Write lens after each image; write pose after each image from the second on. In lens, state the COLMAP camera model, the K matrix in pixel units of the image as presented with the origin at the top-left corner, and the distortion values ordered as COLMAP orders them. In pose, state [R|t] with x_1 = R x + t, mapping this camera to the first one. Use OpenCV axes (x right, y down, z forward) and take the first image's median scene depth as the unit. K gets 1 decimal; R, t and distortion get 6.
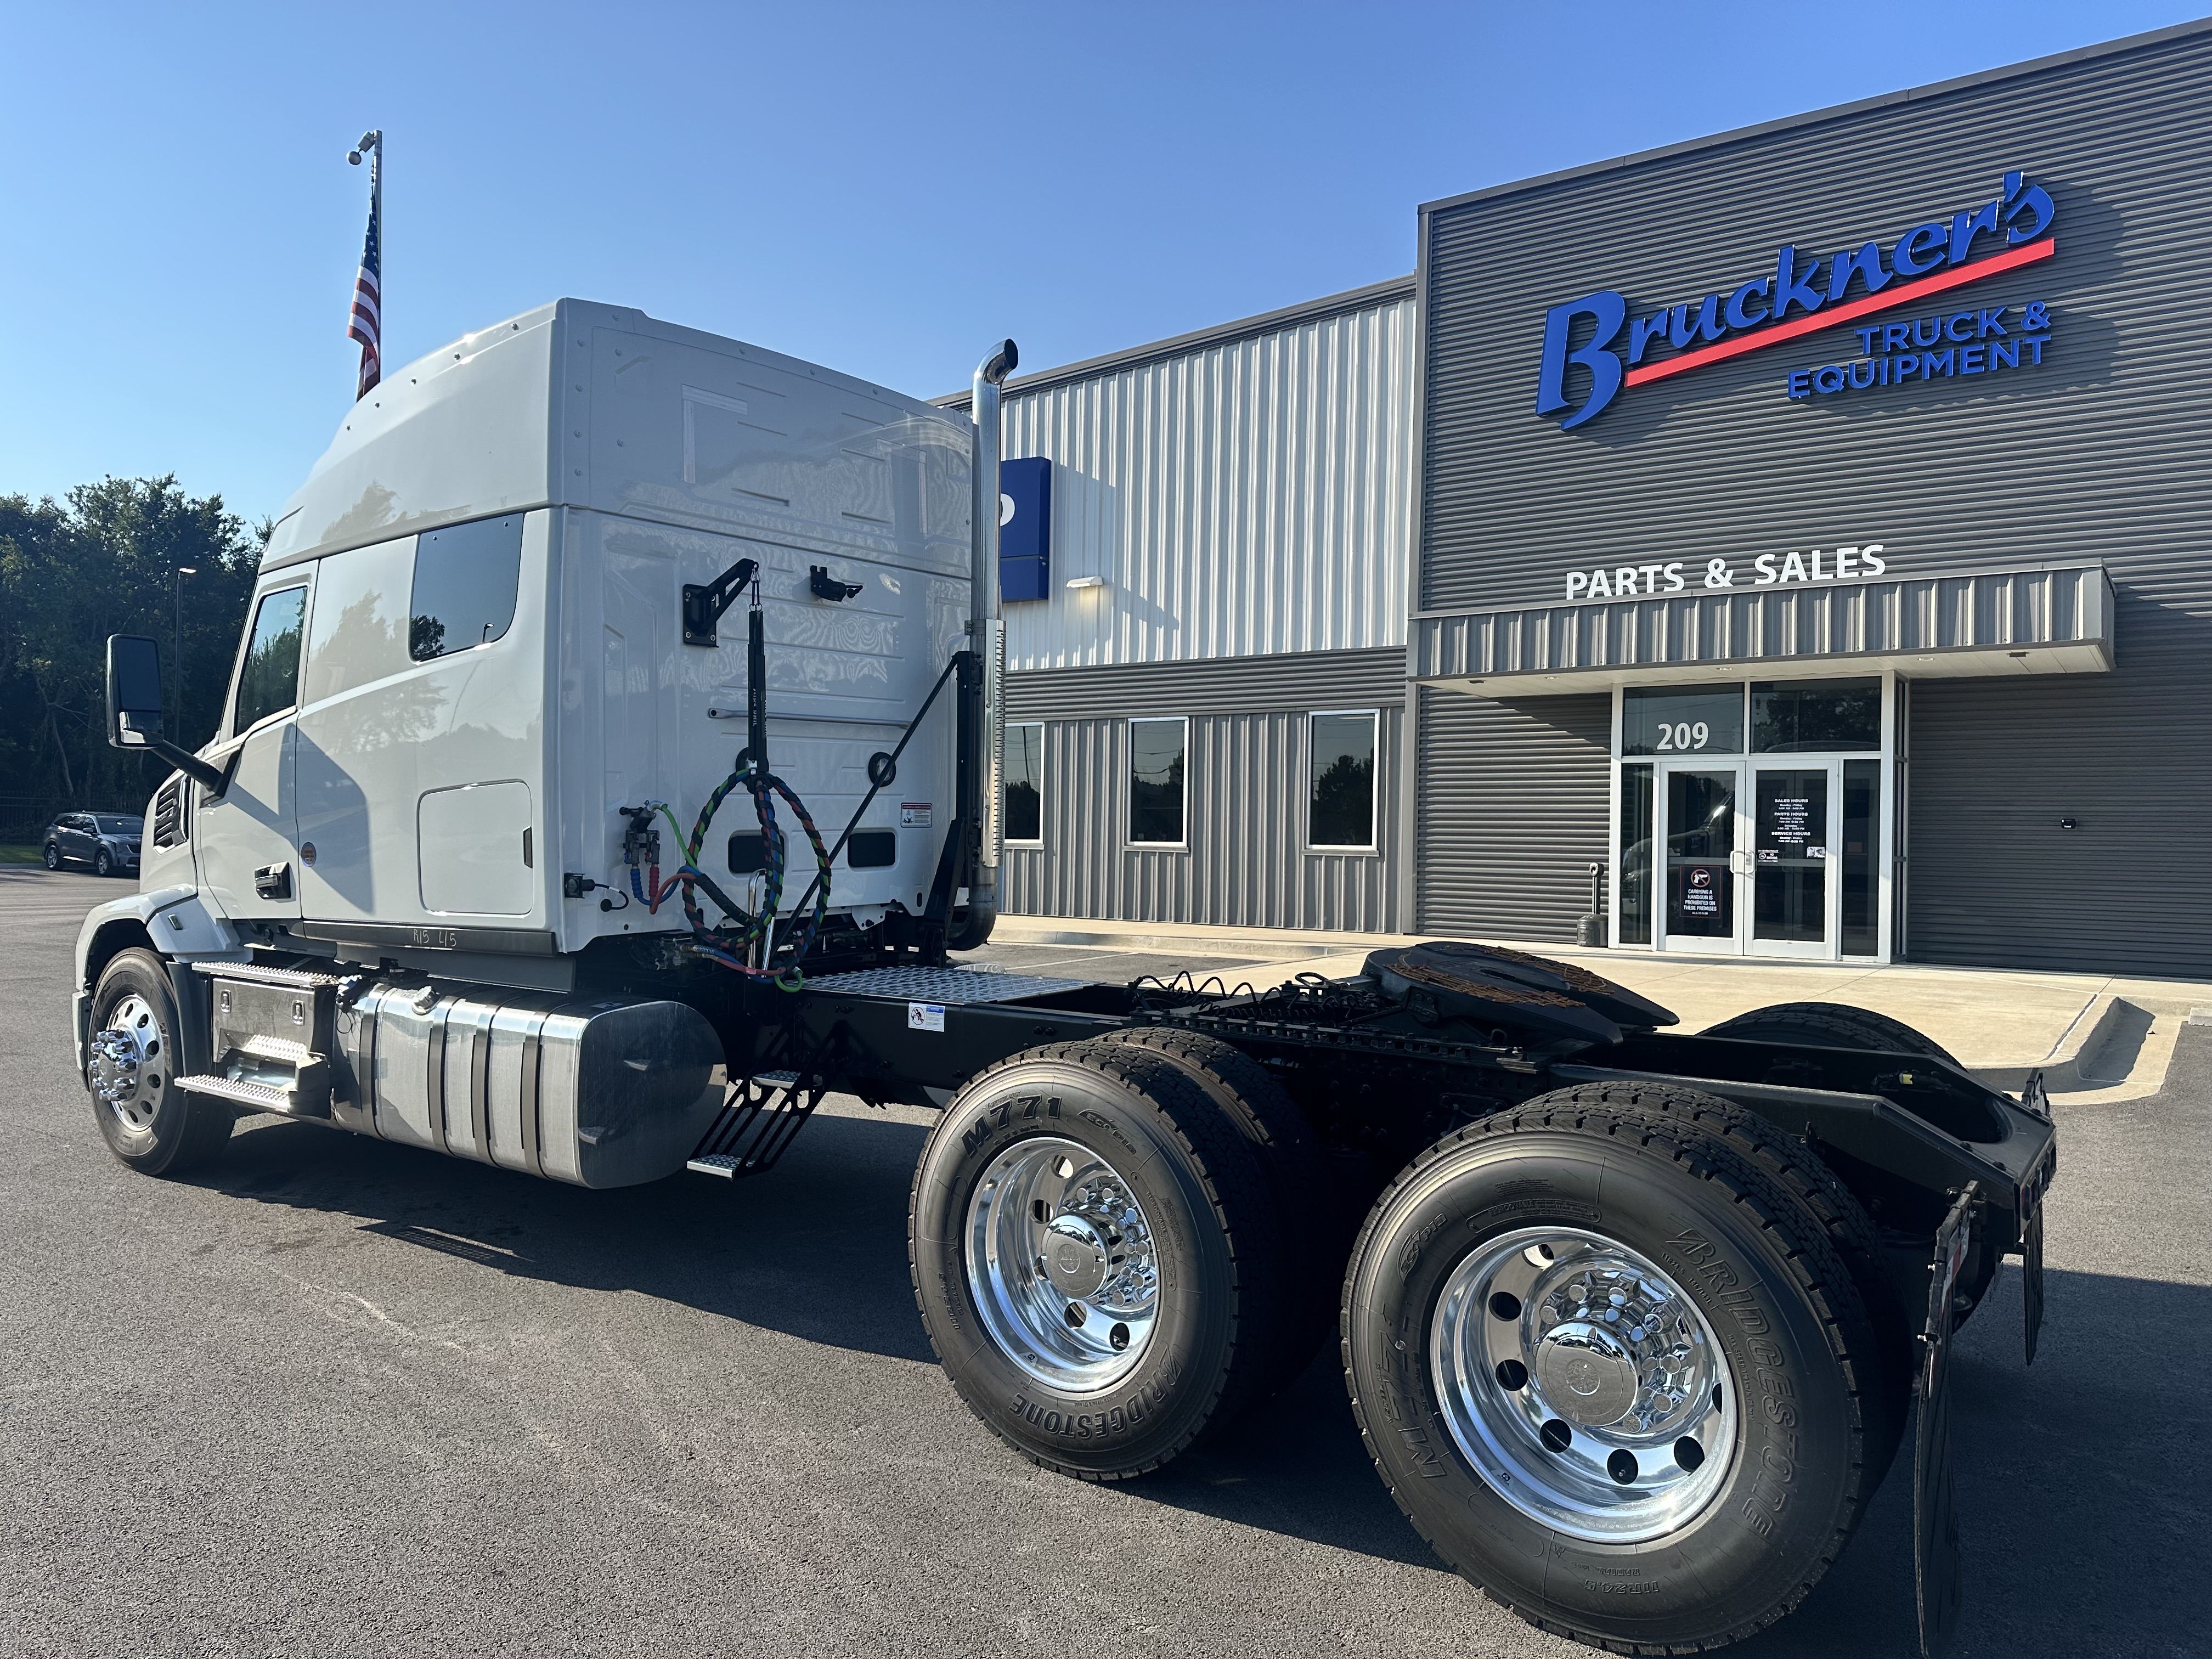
lens RADIAL K [[1527.1, 0, 1093.9], [0, 1527.1, 828.3], [0, 0, 1]] dist [0.073961, -0.091559]
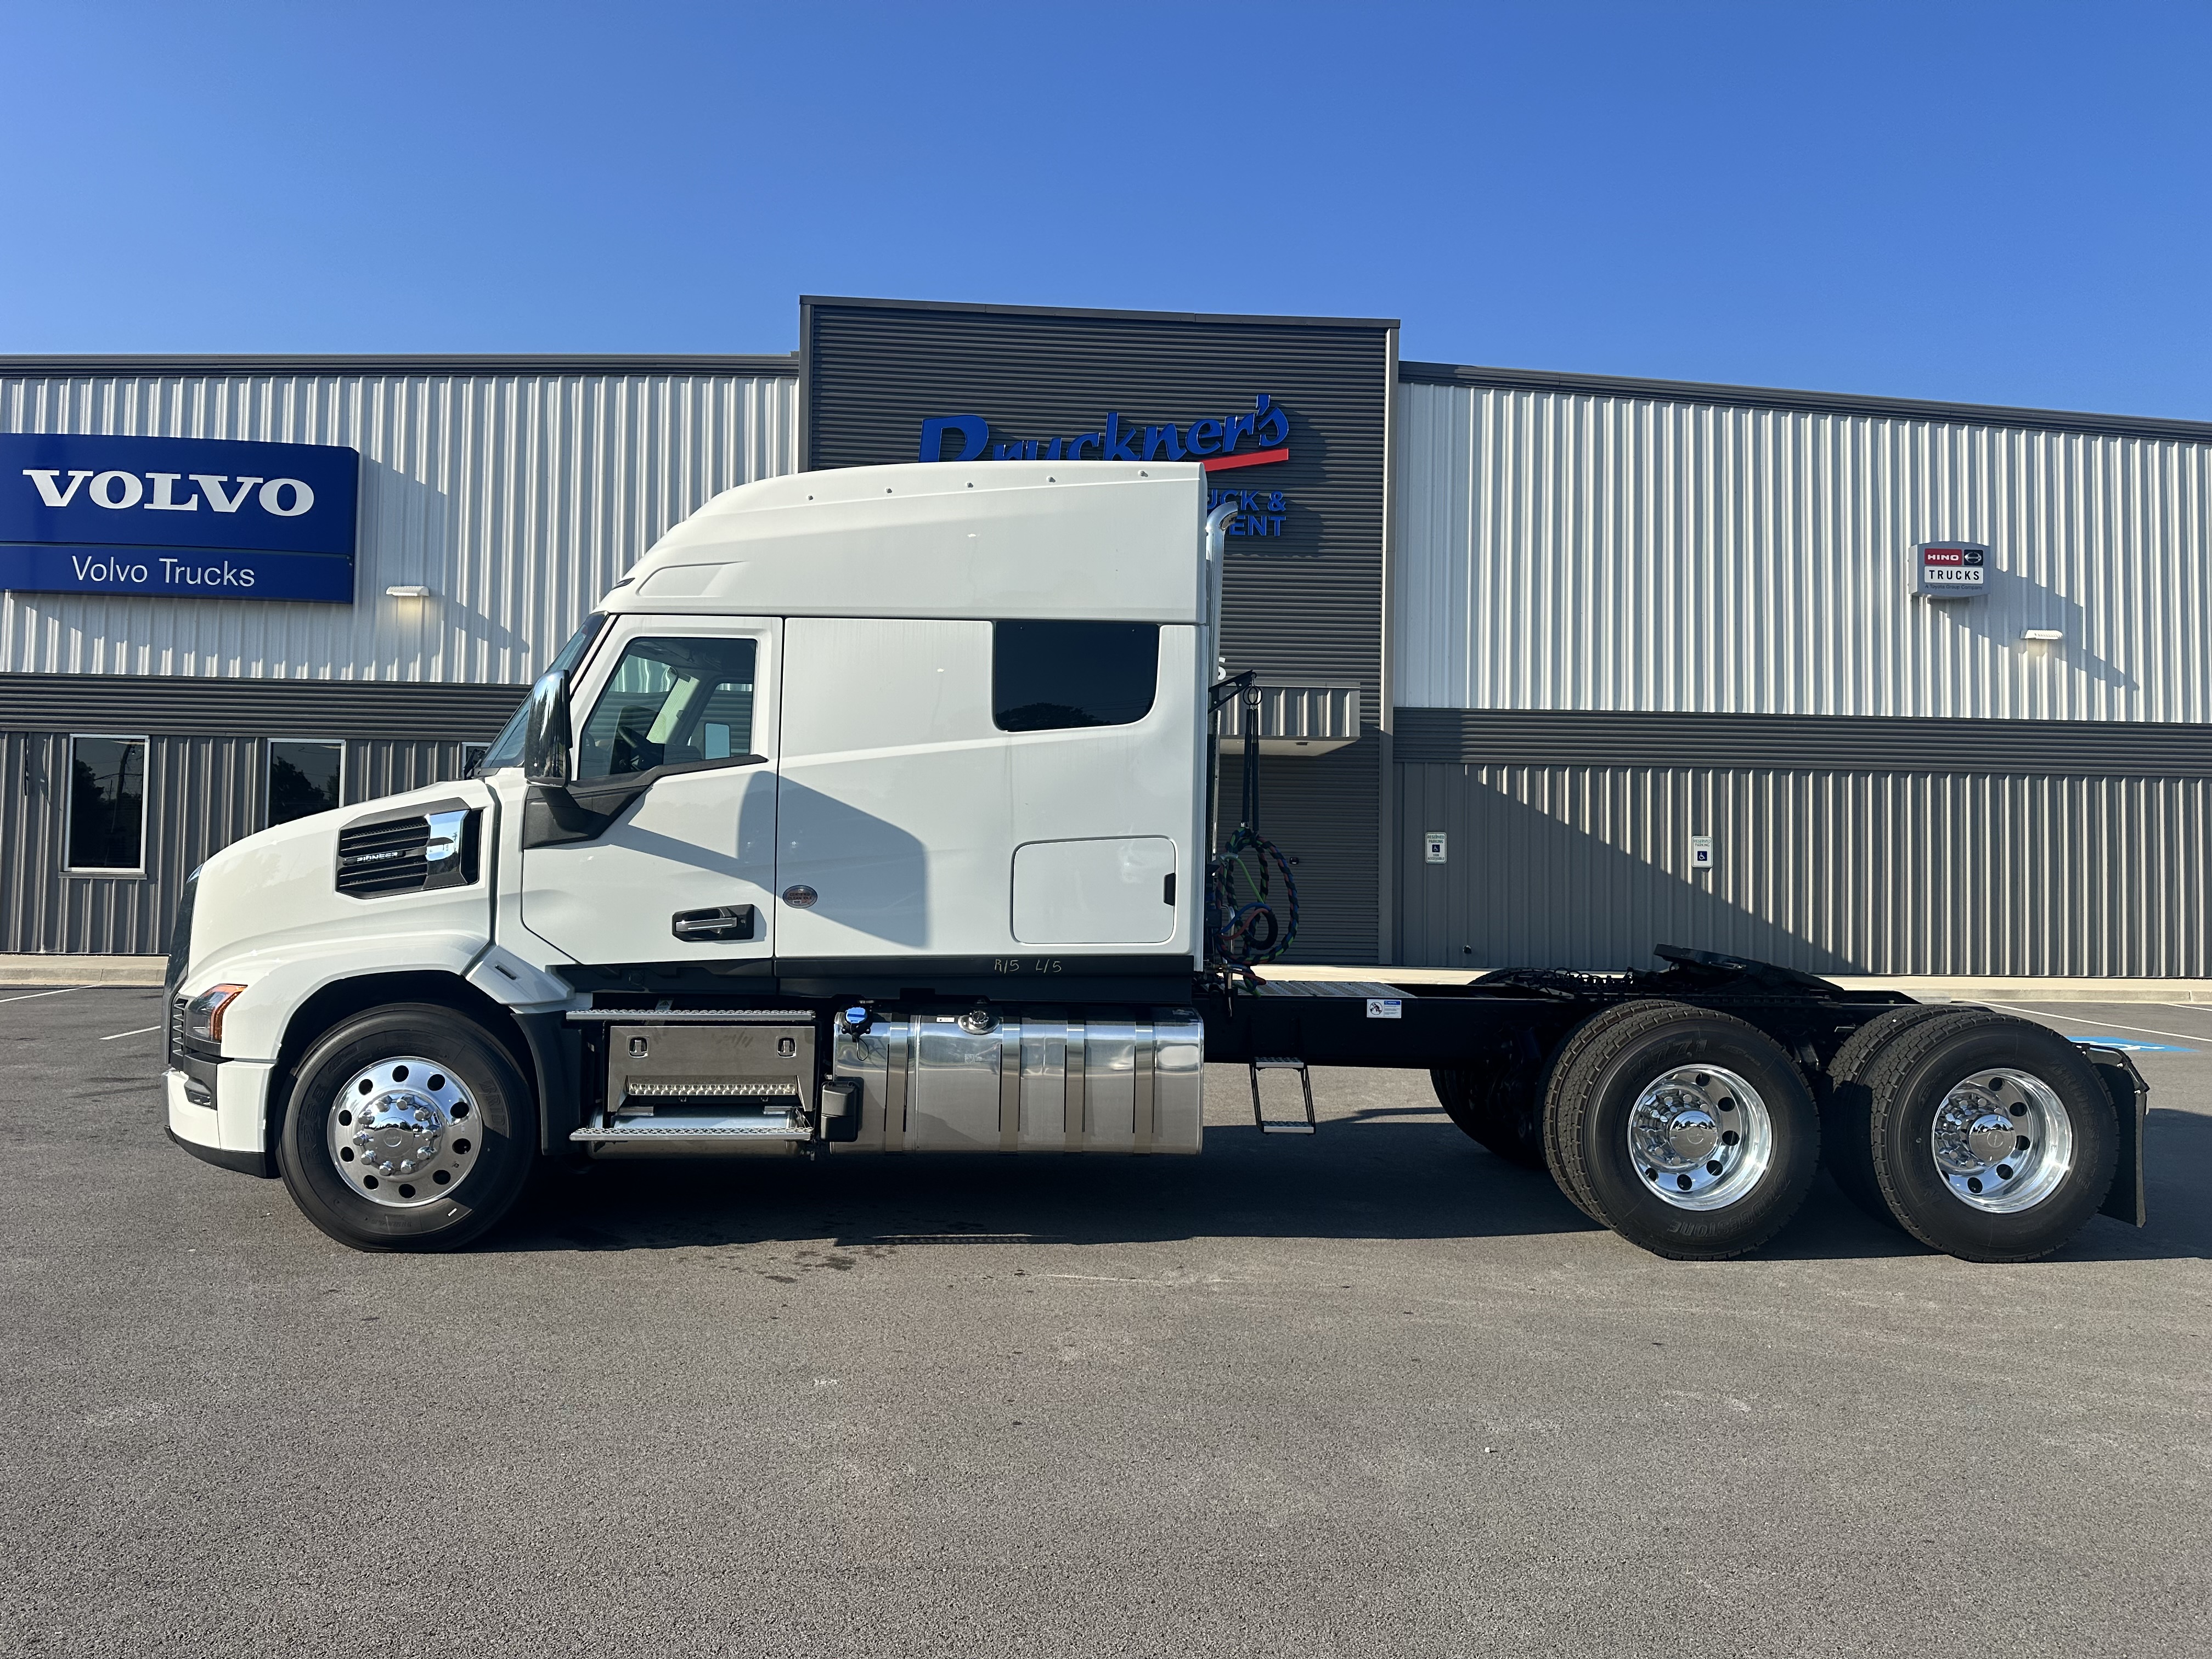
lens RADIAL K [[1527.1, 0, 1093.9], [0, 1527.1, 828.3], [0, 0, 1]] dist [0.073961, -0.091559]
pose [[0.777108, 0.018193, 0.629104, -0.397751], [-0.008002, 0.999787, -0.019029, -0.004647], [-0.629317, 0.009753, 0.777088, 0.021933]]
